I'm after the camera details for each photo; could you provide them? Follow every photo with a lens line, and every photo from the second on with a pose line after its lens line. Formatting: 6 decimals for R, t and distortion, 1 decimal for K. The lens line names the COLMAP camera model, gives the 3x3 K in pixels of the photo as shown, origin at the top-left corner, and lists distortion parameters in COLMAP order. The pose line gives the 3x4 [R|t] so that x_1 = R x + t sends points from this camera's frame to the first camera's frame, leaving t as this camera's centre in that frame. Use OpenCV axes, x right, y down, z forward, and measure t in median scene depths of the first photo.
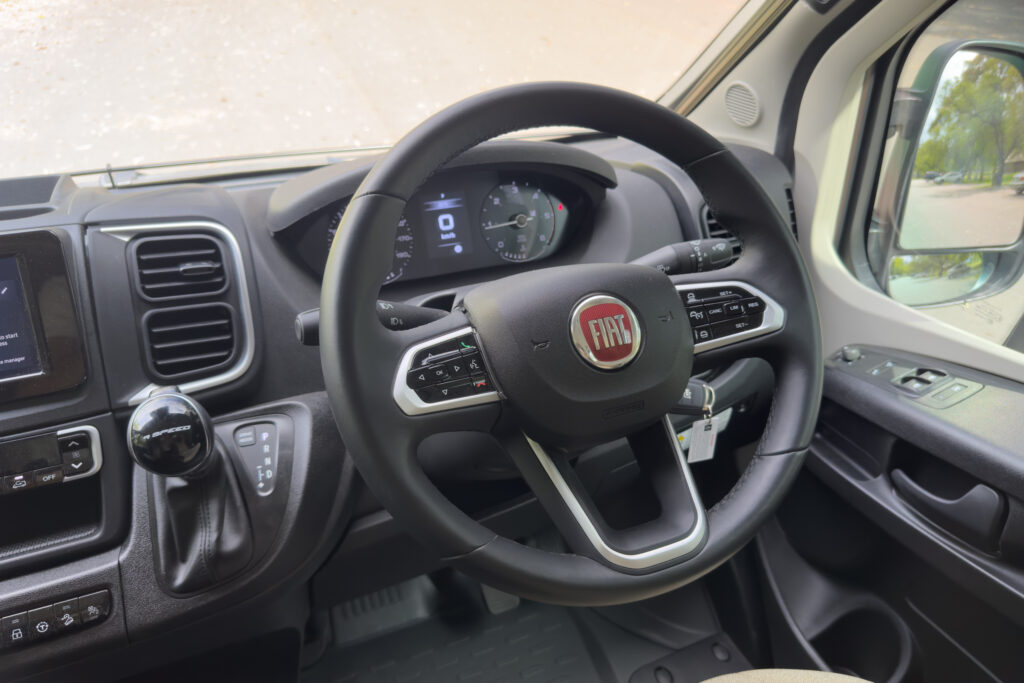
lens RADIAL K [[733.3, 0, 514.2], [0, 733.3, 333.5], [0, 0, 1]] dist [-0.002279, -0.005870]
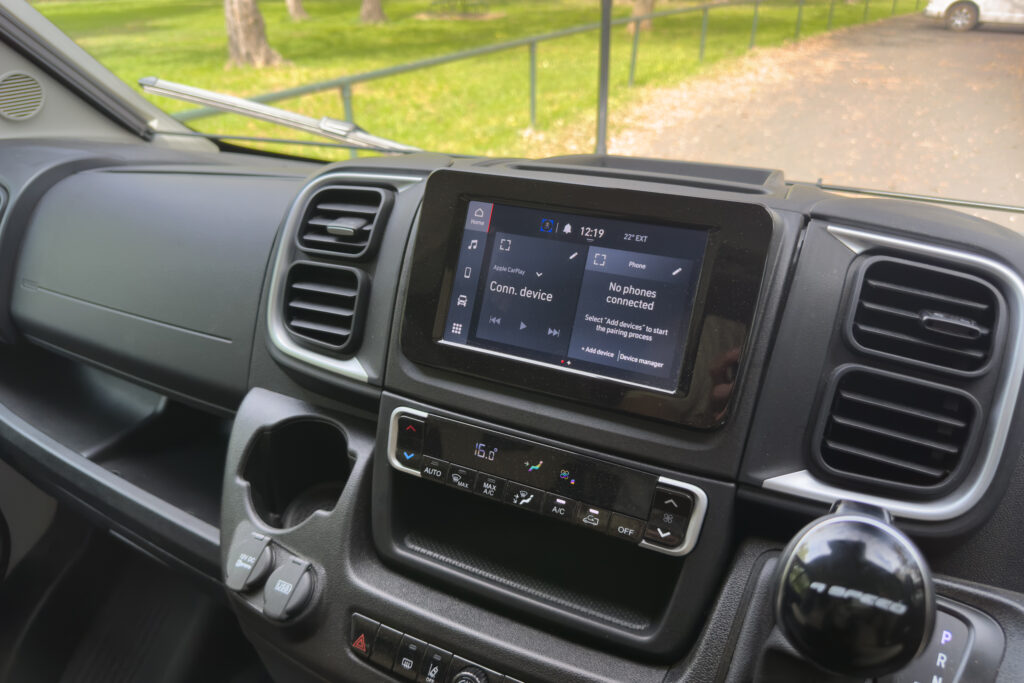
lens RADIAL K [[730.2, 0, 514.3], [0, 730.2, 328.9], [0, 0, 1]] dist [0.080353, -0.145006]
pose [[0.670745, 0.301494, -0.677645, -0.258420], [-0.378827, 0.924749, 0.036463, 0.026863], [0.637645, 0.232253, 0.734485, 0.327302]]
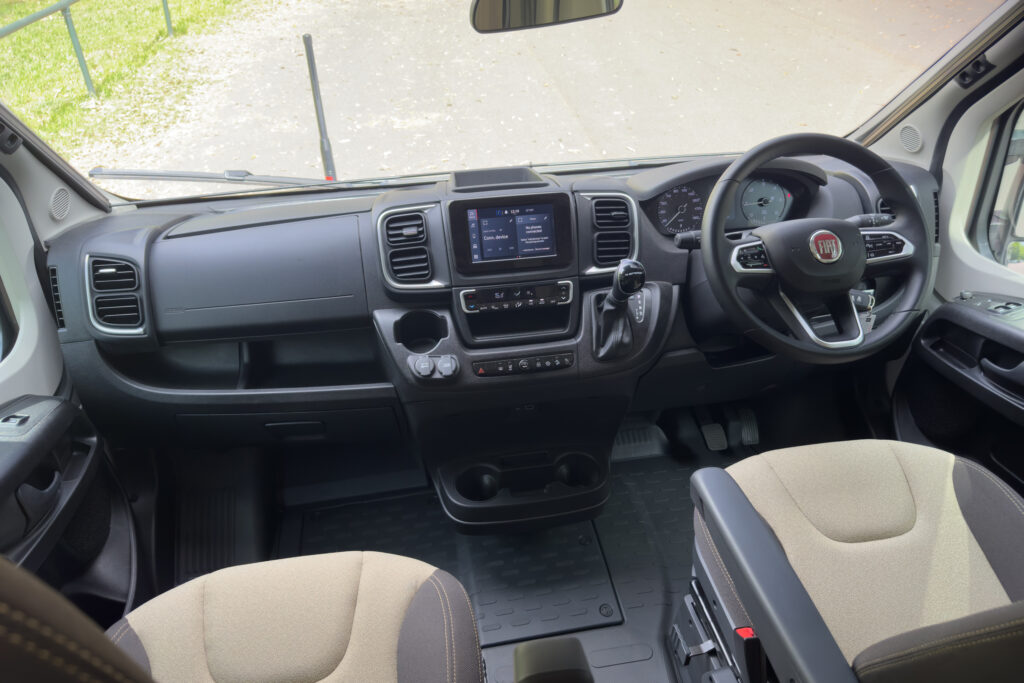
lens RADIAL K [[709.0, 0, 512.1], [0, 709.0, 355.0], [0, 0, 1]] dist [0.097104, -0.129143]
pose [[0.975060, 0.093065, -0.201485, -0.271916], [-0.086743, 0.995427, 0.040001, 0.263321], [0.204287, -0.021526, 0.978674, -1.115031]]
